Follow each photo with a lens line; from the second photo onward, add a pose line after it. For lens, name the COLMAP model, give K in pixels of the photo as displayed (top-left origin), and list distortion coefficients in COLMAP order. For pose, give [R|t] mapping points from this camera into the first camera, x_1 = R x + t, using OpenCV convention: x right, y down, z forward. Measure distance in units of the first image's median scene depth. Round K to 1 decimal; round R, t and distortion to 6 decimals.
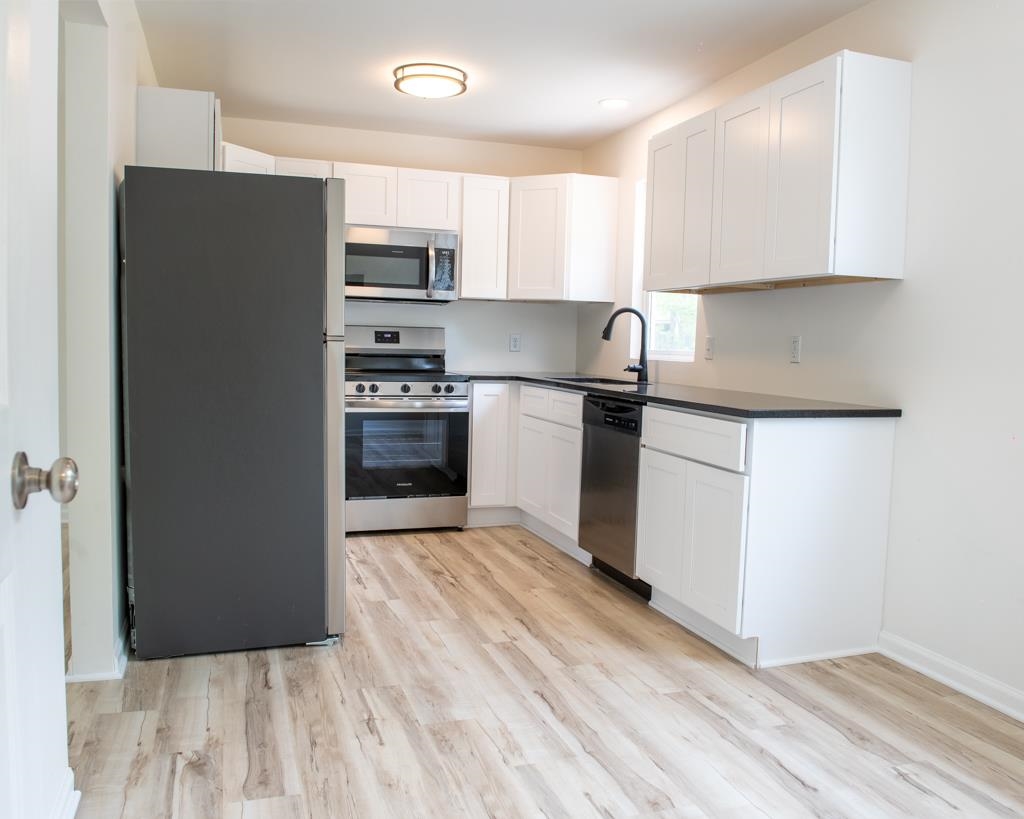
lens RADIAL K [[841.7, 0, 507.1], [0, 841.7, 413.3], [0, 0, 1]] dist [-0.043352, -0.008355]
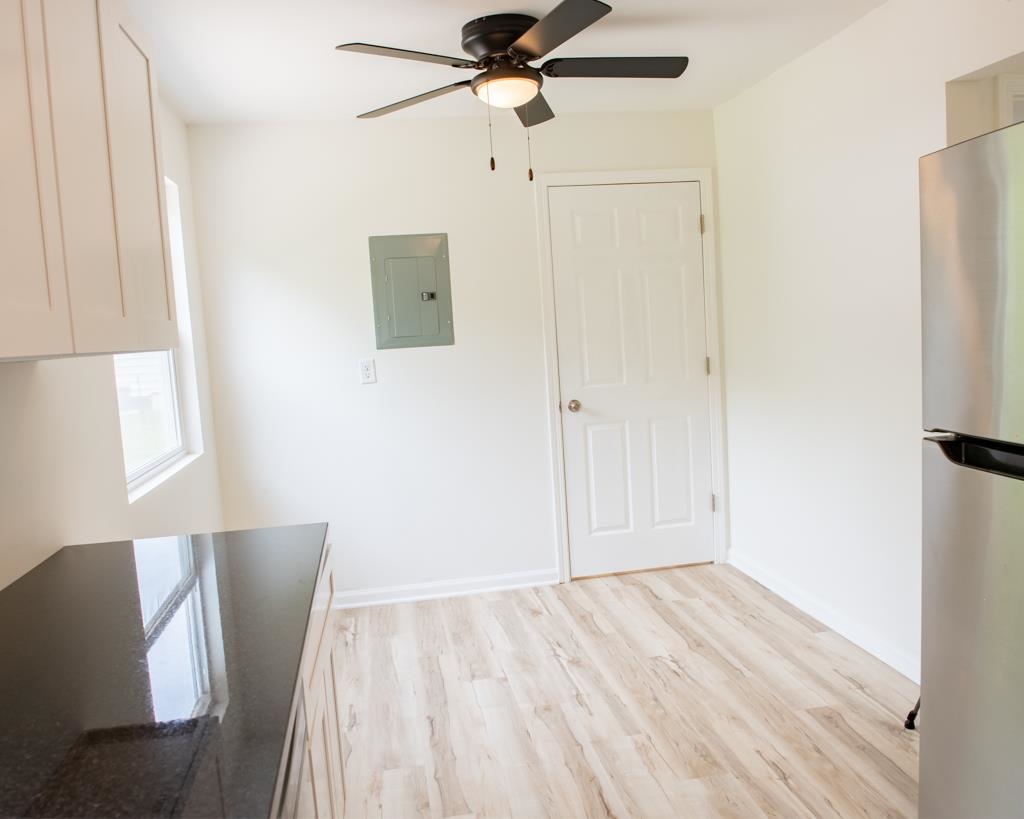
lens RADIAL K [[841.7, 0, 512.2], [0, 841.7, 410.5], [0, 0, 1]] dist [-0.043352, -0.008355]
pose [[-0.987576, 0.020202, 0.155838, -0.003851], [0.049507, 0.981200, 0.186536, -0.270623], [-0.149140, 0.191933, -0.970010, 1.905522]]
